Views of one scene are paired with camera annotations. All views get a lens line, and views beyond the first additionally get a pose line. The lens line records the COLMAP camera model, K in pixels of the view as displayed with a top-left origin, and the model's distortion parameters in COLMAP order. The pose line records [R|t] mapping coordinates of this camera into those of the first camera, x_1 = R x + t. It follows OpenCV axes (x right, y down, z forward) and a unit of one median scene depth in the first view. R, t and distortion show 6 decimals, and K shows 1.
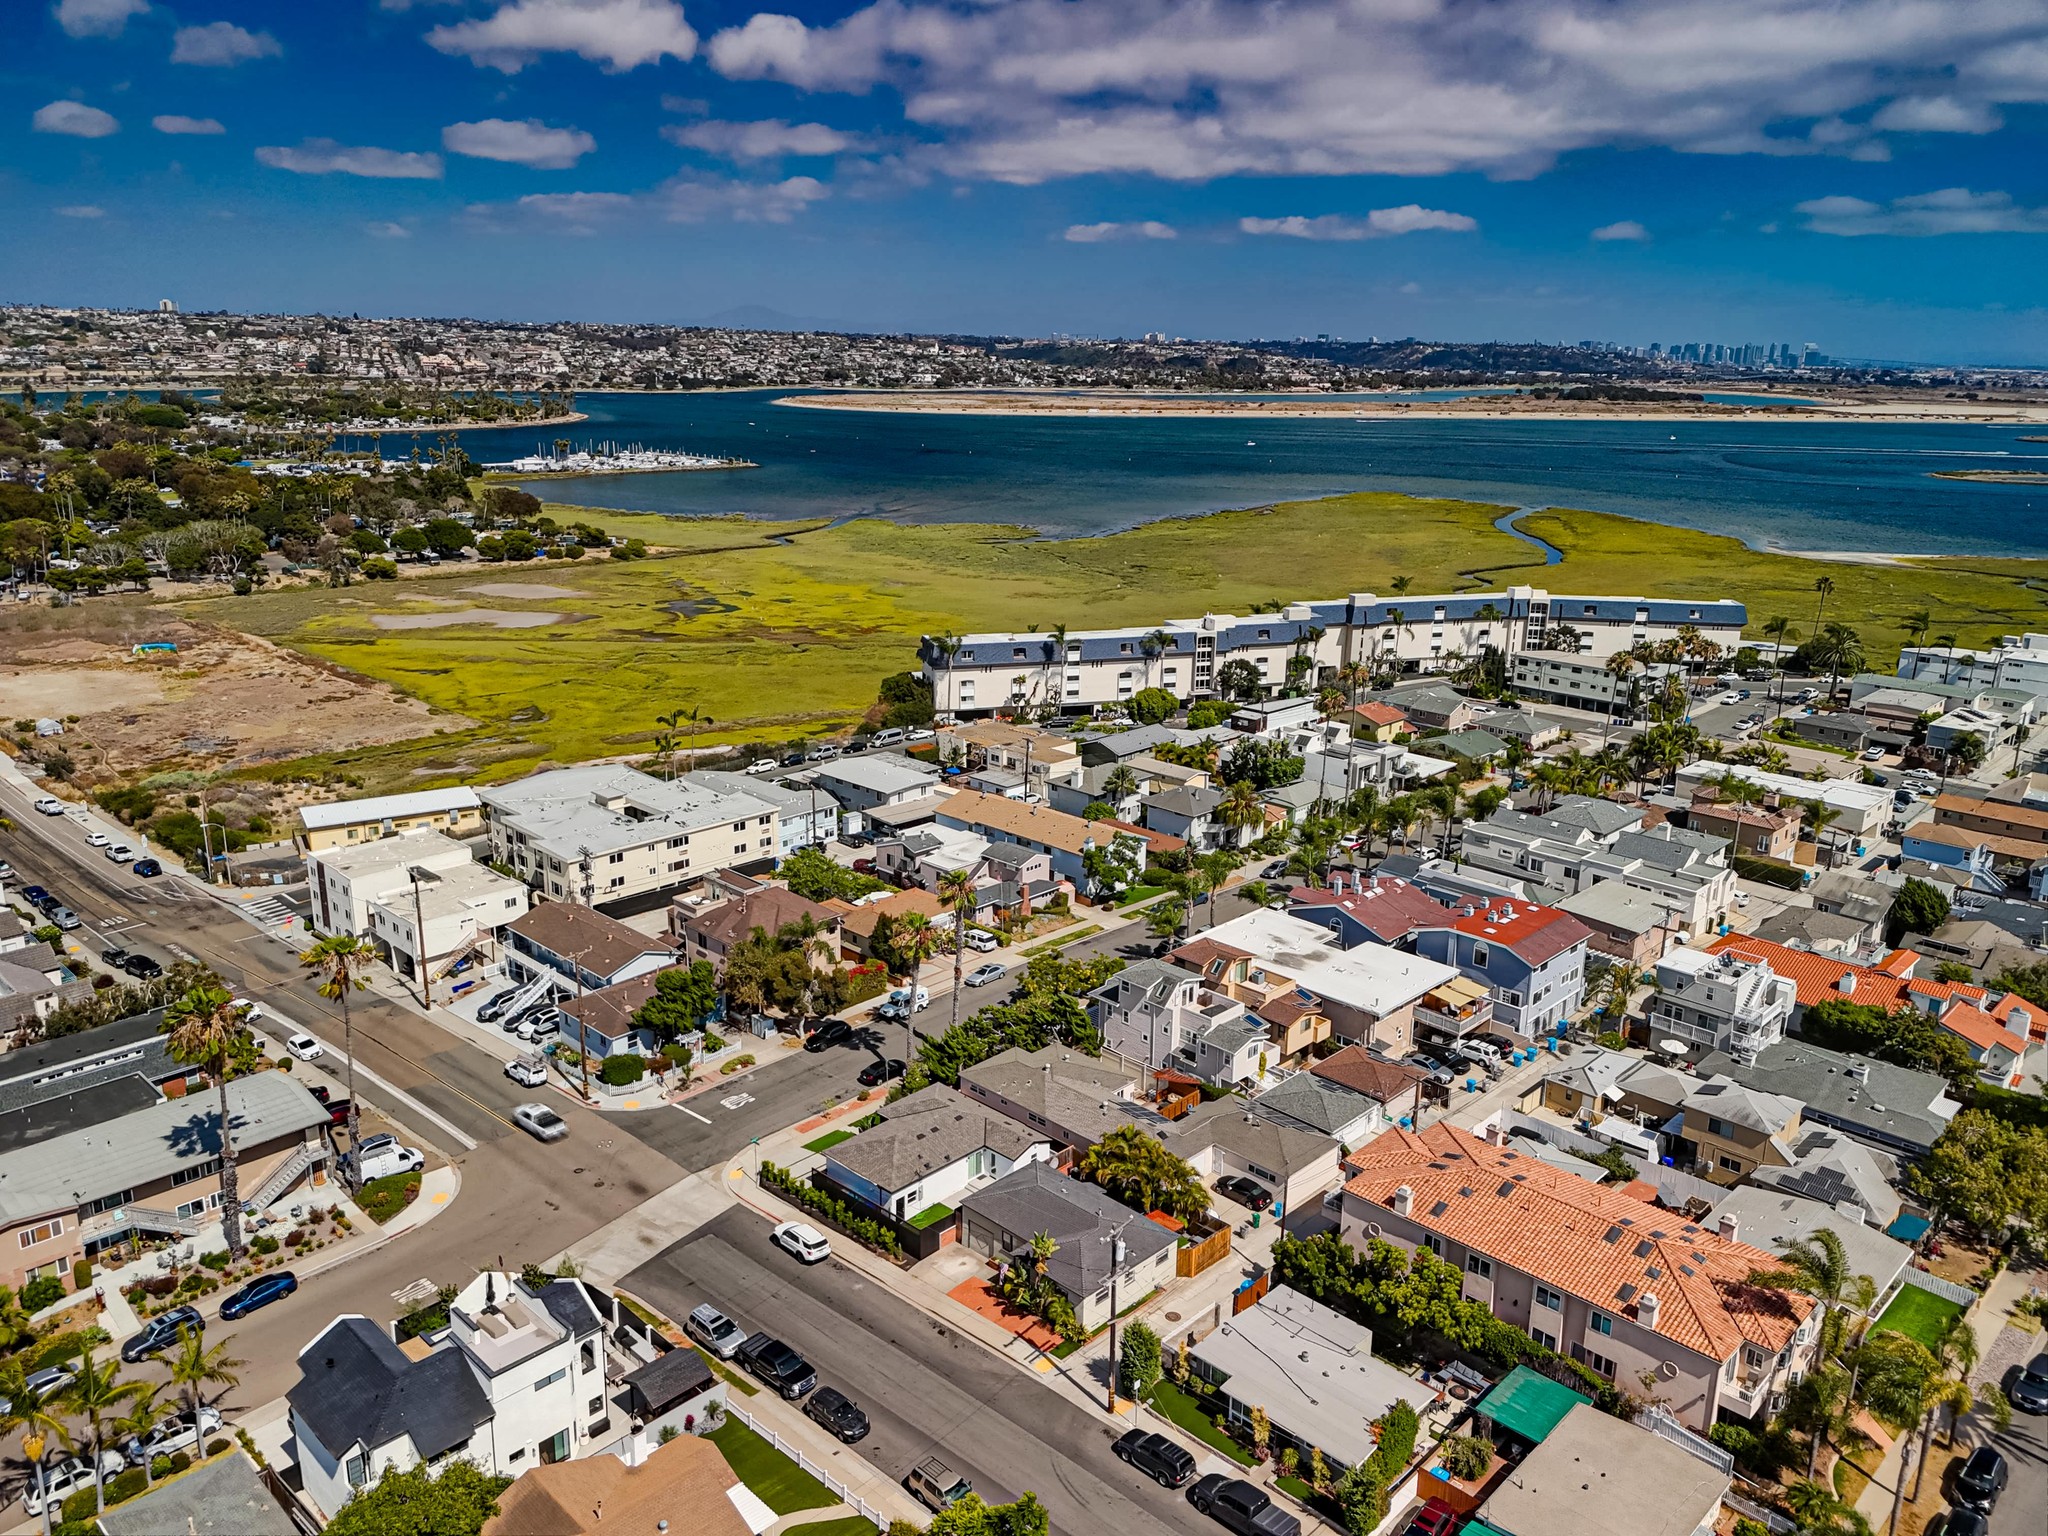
lens RADIAL K [[1510.8, 0, 1024.0], [0, 1510.8, 768.0], [0, 0, 1]] dist [0.080221, -0.068302]
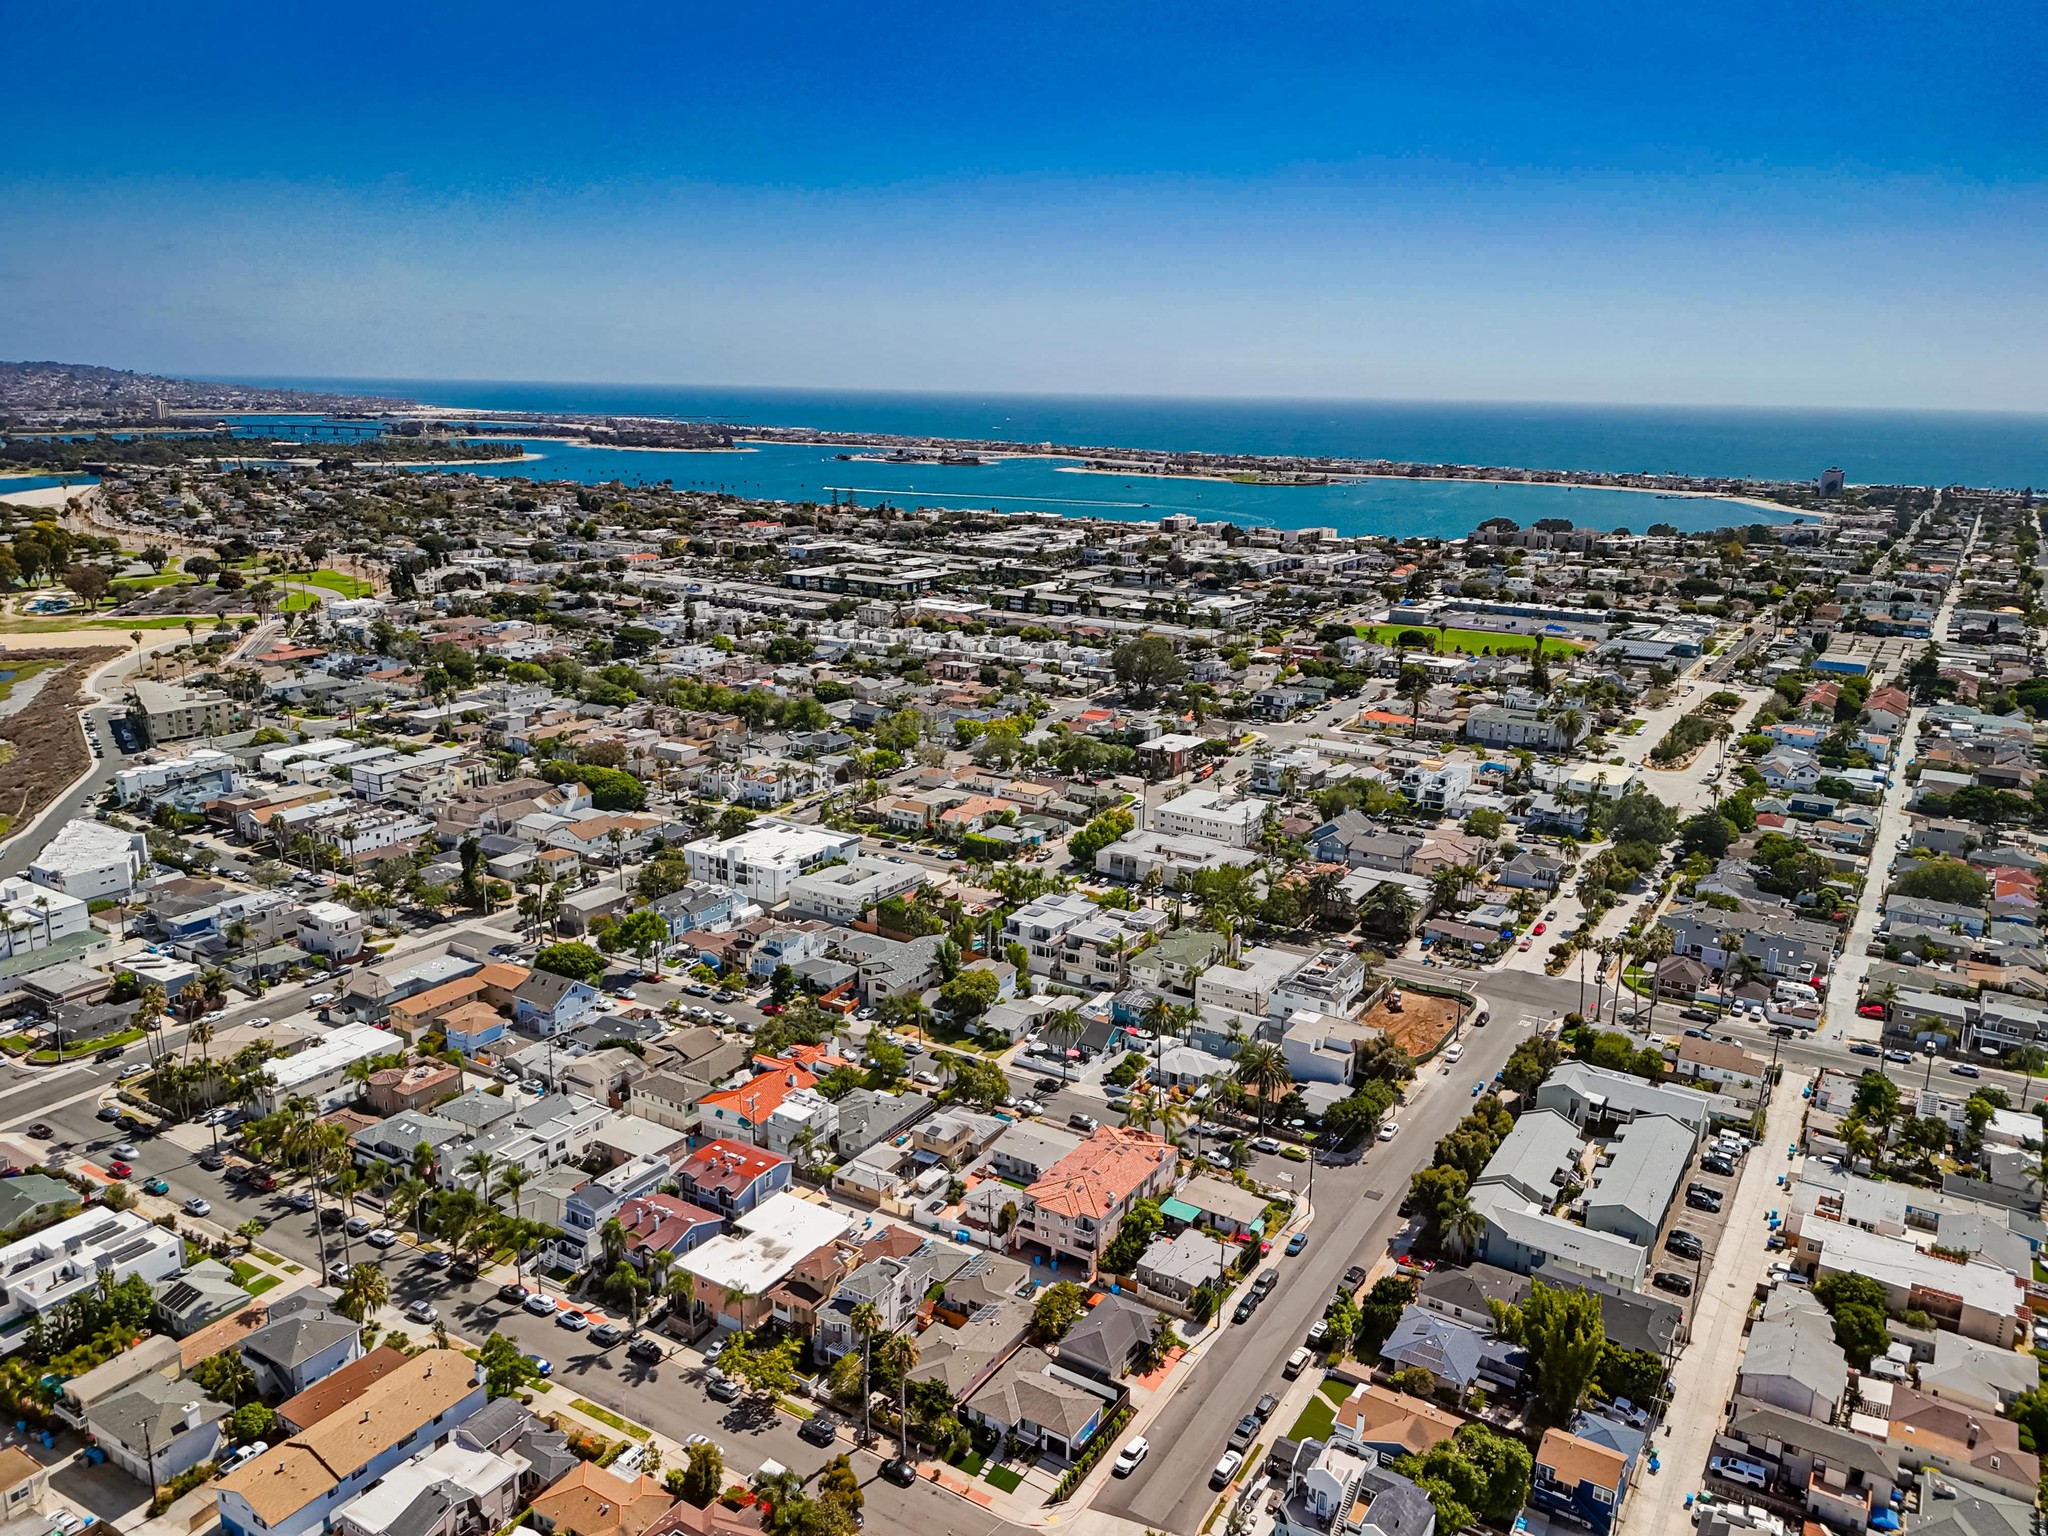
lens RADIAL K [[1510.8, 0, 1024.0], [0, 1510.8, 768.0], [0, 0, 1]] dist [0.080221, -0.068302]
pose [[-0.200686, -0.267125, 0.942533, -0.569198], [0.248532, 0.916749, 0.312735, -0.351966], [-0.947606, 0.297011, -0.117590, 0.415315]]
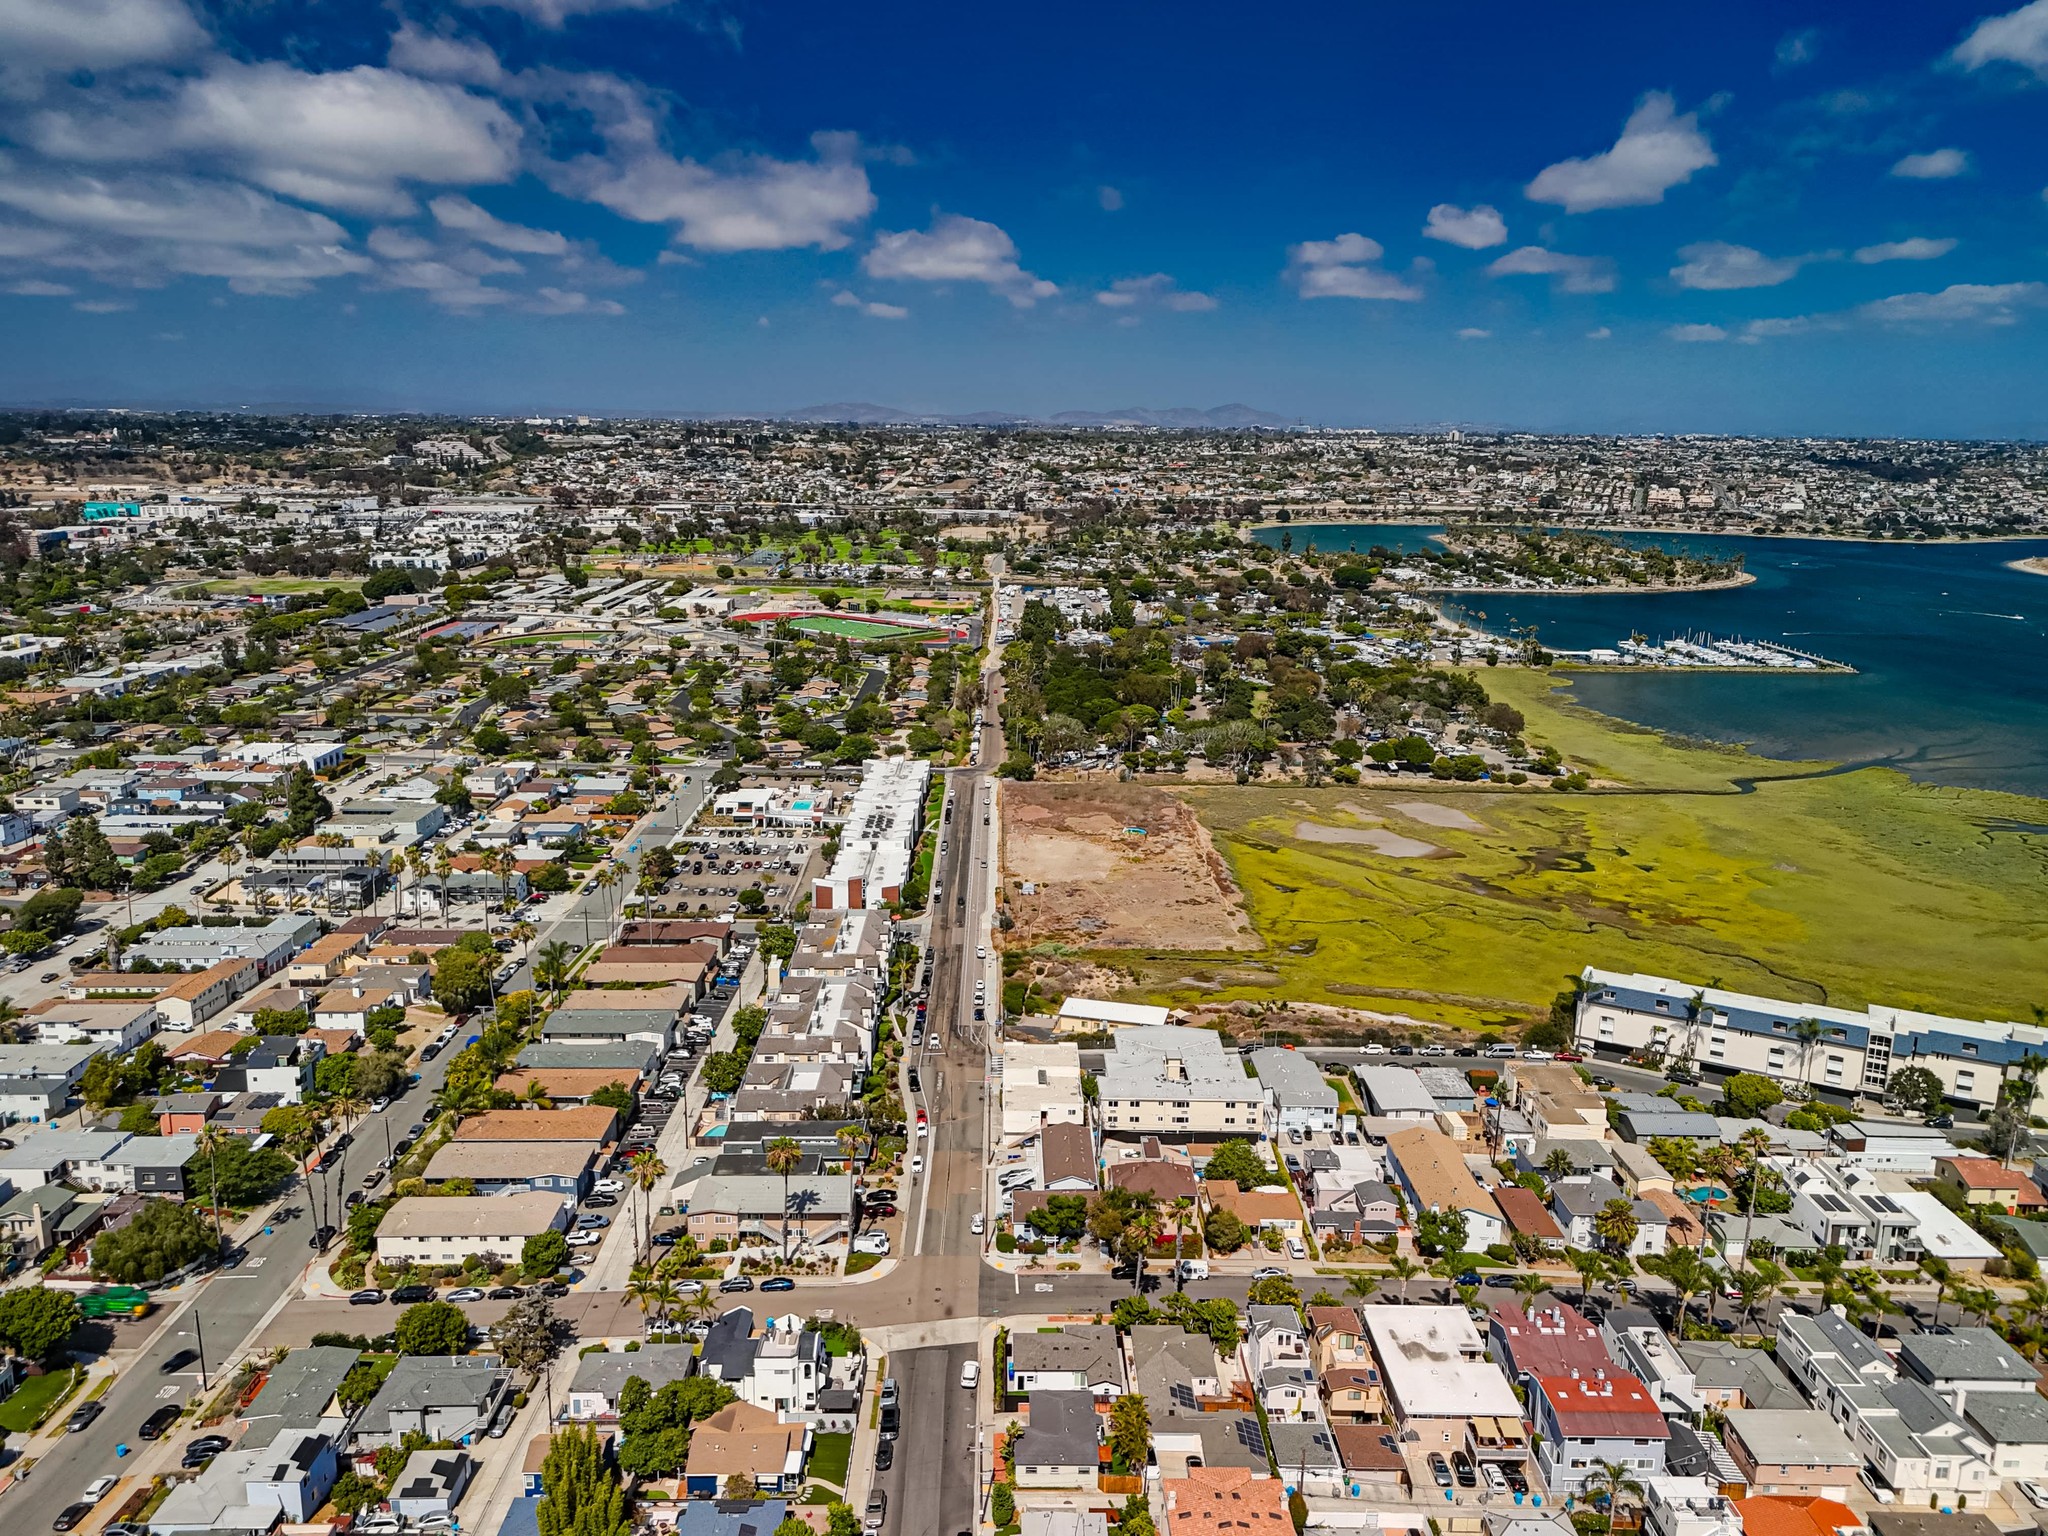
lens RADIAL K [[1510.8, 0, 1024.0], [0, 1510.8, 768.0], [0, 0, 1]] dist [0.080221, -0.068302]
pose [[0.716180, 0.154215, -0.680665, 0.390403], [-0.199542, 0.979815, 0.012038, -0.163907], [0.668782, 0.127200, 0.732496, -0.145050]]
